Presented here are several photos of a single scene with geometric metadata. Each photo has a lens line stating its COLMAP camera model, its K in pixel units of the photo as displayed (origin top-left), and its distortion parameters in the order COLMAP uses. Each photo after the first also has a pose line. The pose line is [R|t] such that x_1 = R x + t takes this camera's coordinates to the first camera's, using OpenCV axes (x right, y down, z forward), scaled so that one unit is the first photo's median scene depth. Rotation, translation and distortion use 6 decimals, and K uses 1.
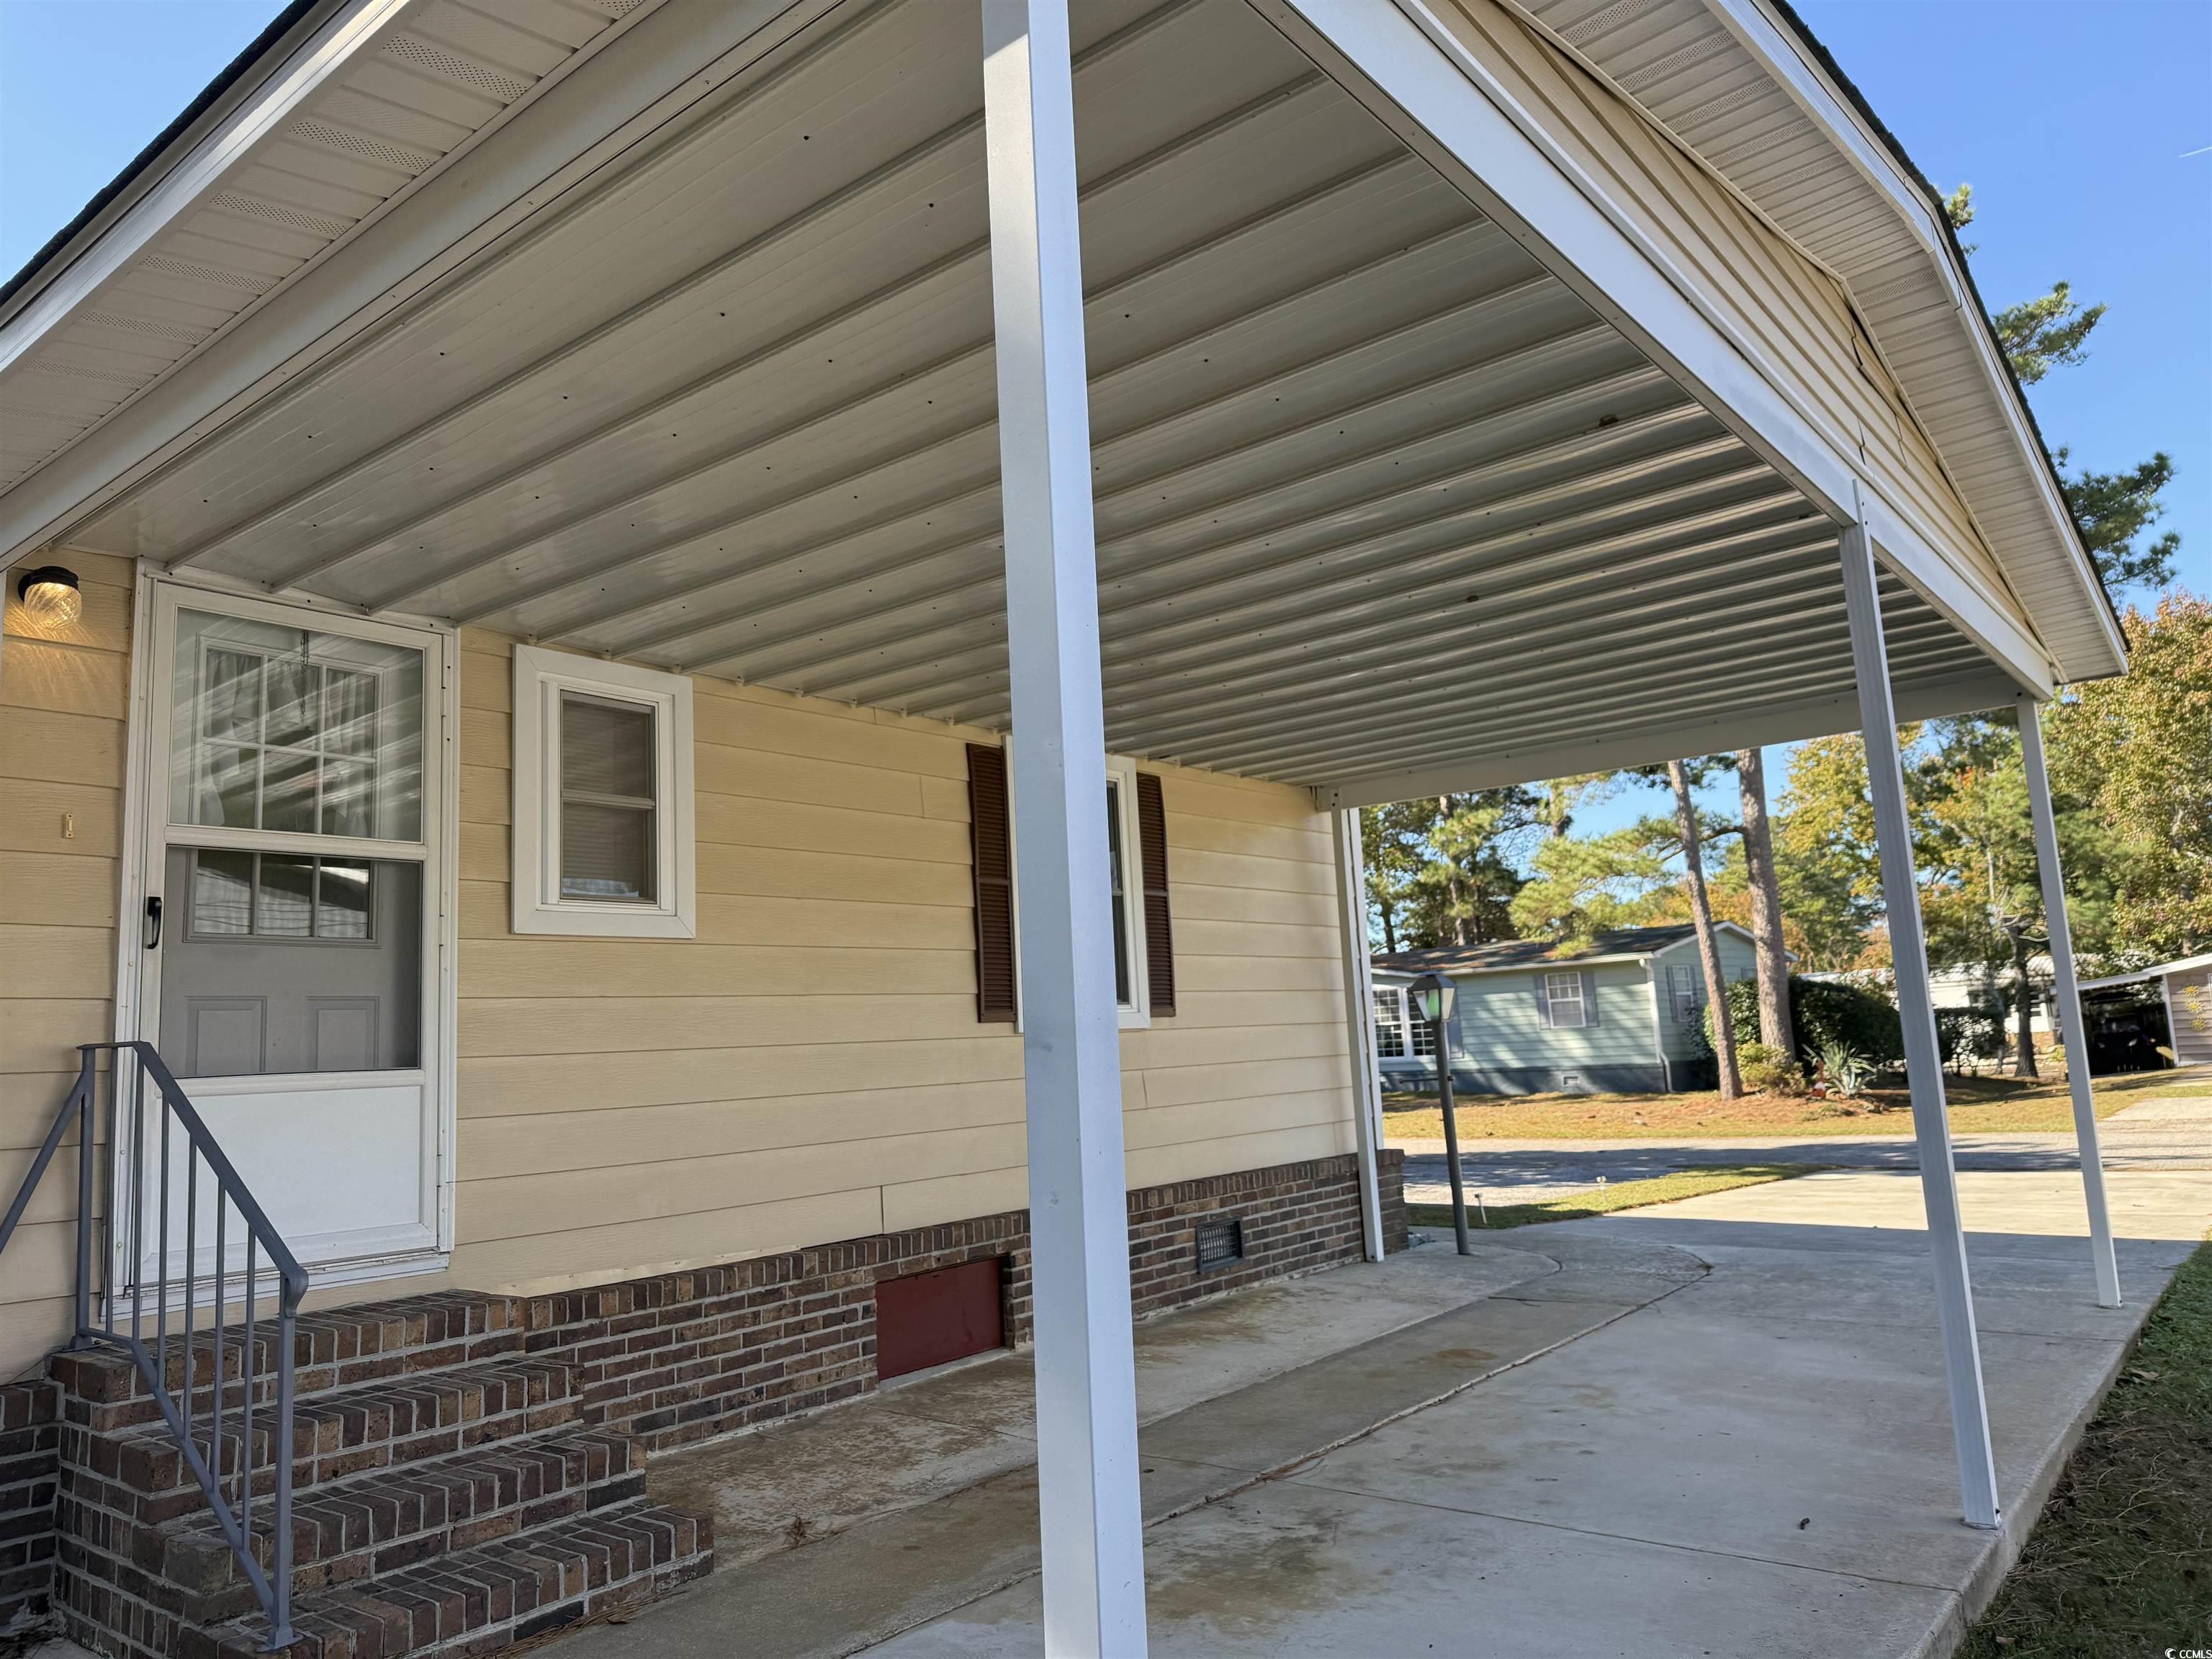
lens RADIAL K [[1579.9, 0, 1106.0], [0, 1579.9, 829.5], [0, 0, 1]] dist [0.002377, -0.003595]
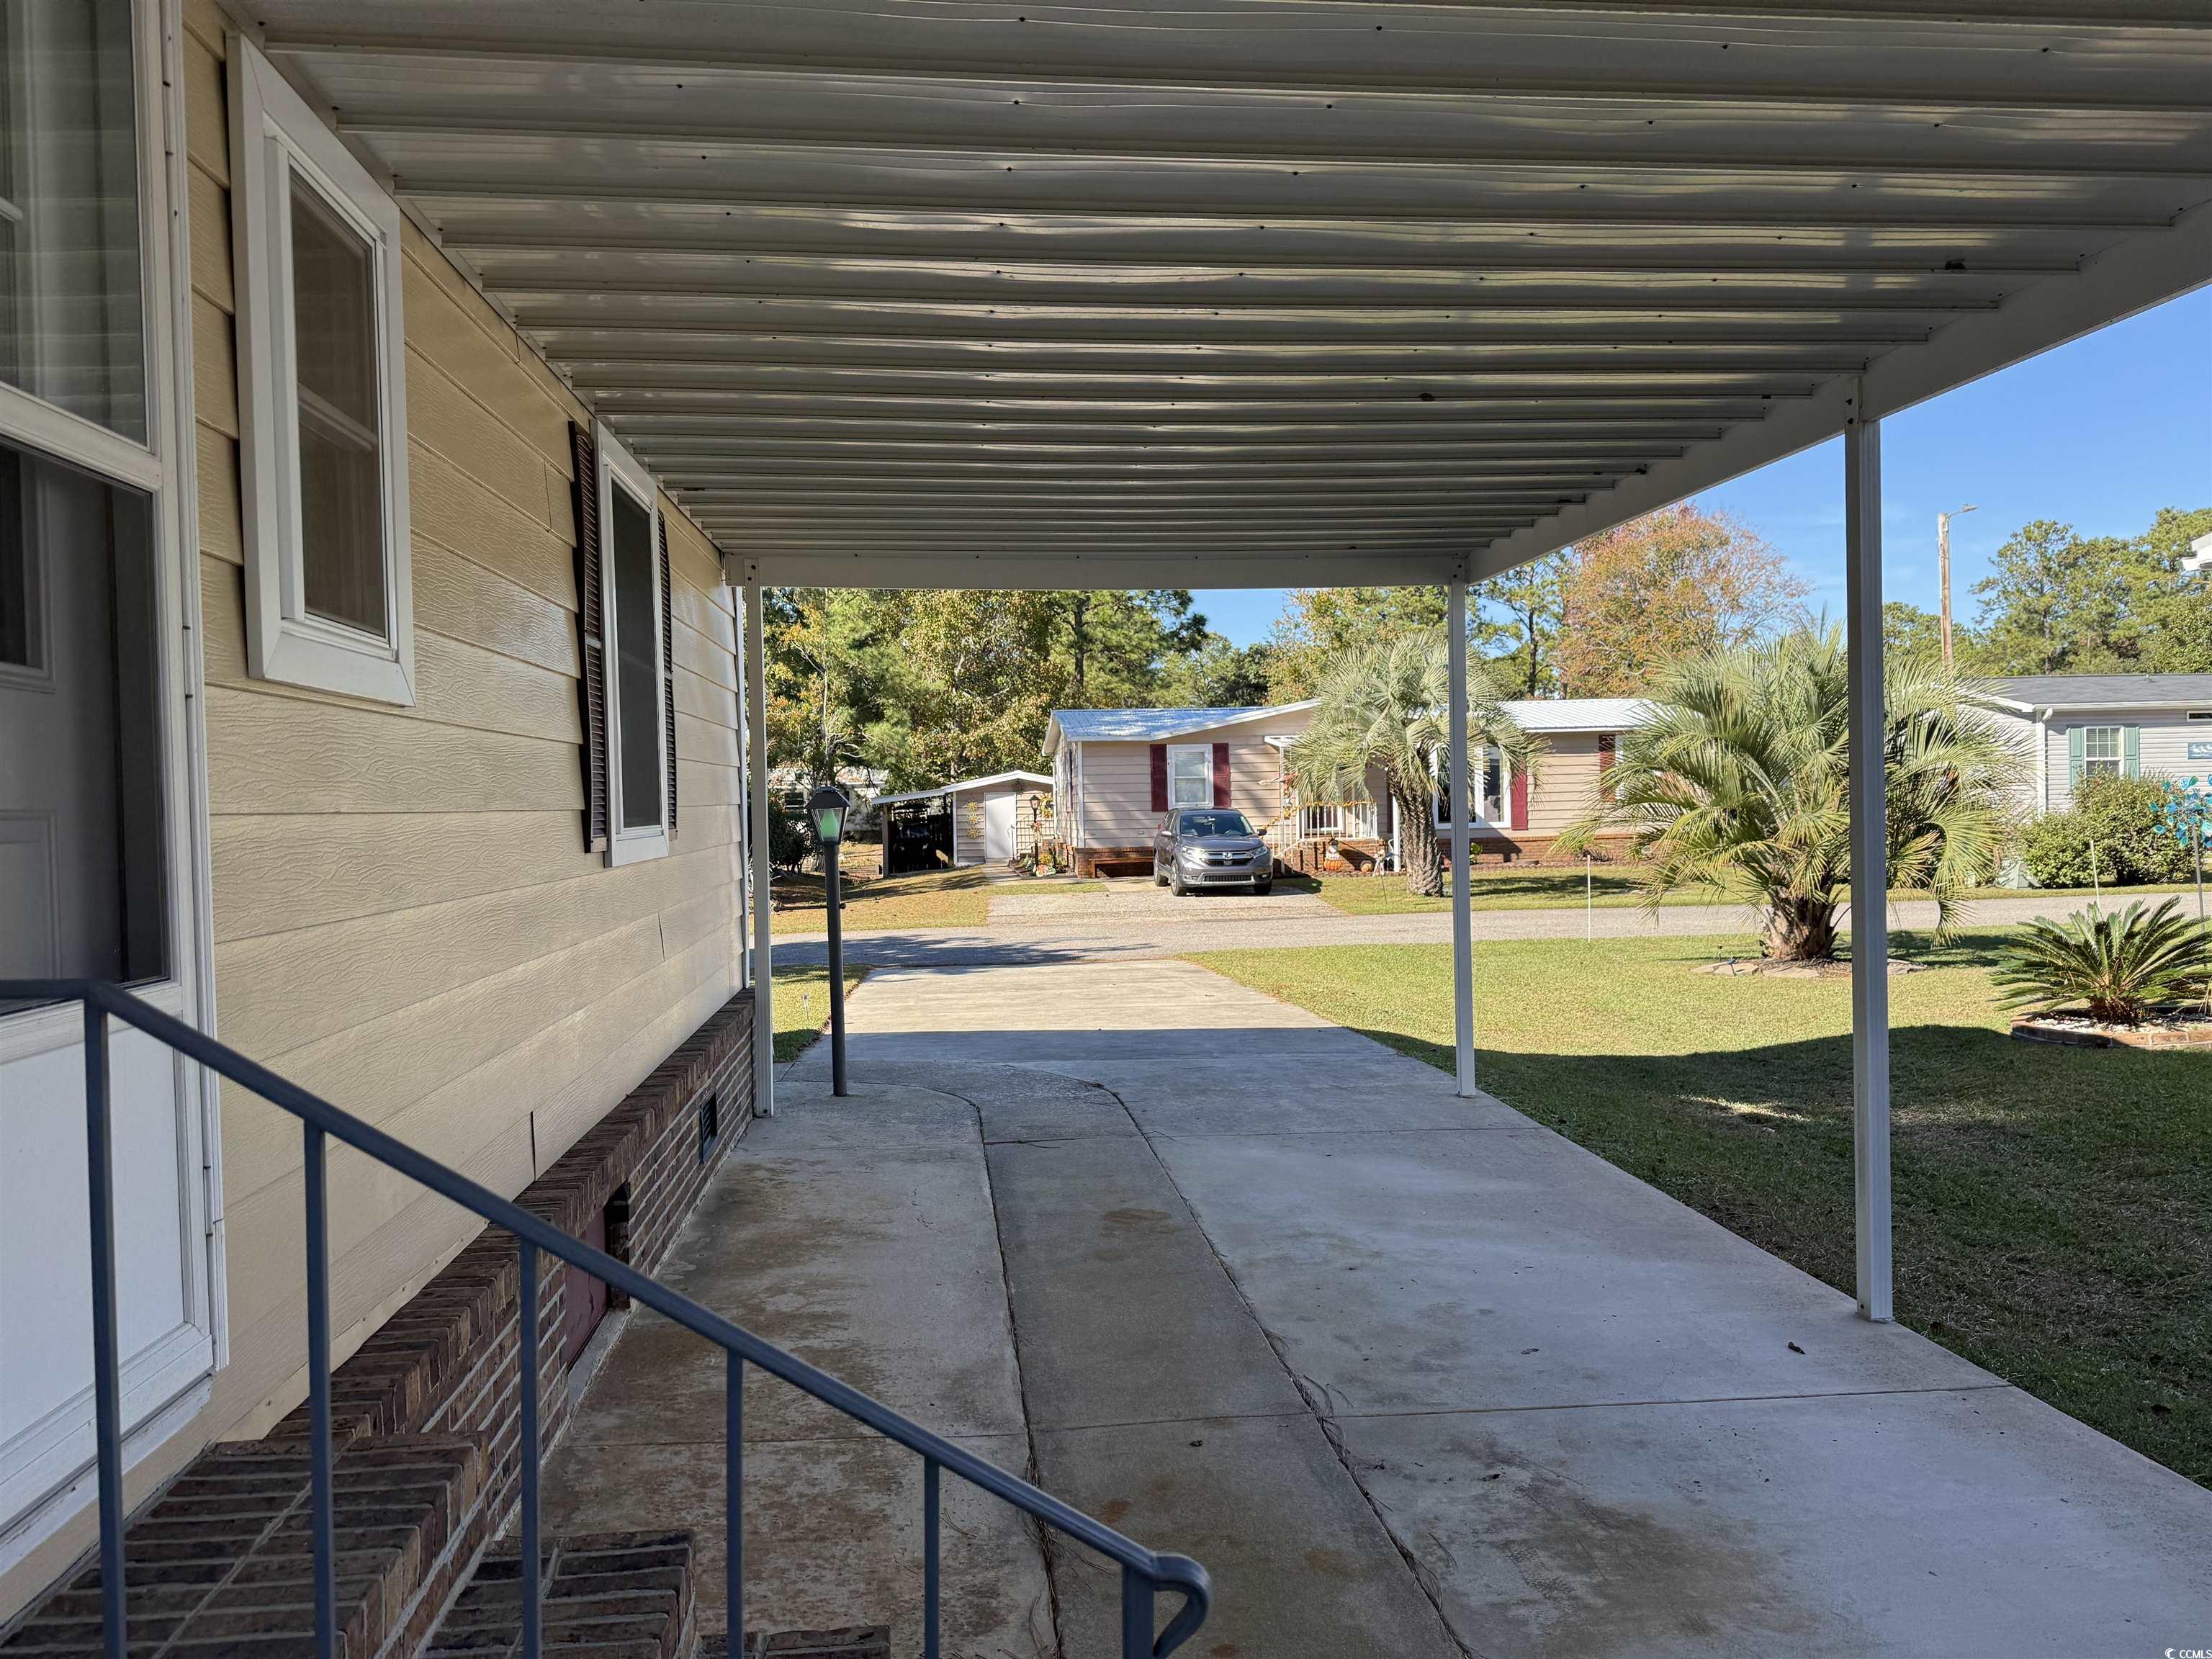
lens RADIAL K [[1550.9, 0, 1106.0], [0, 1550.9, 829.5], [0, 0, 1]] dist [0.072098, -0.067401]
pose [[0.722734, 0.030573, 0.690450, -0.651866], [-0.122596, 0.988849, 0.084542, 0.051215], [-0.680166, -0.145747, 0.718423, 0.618151]]
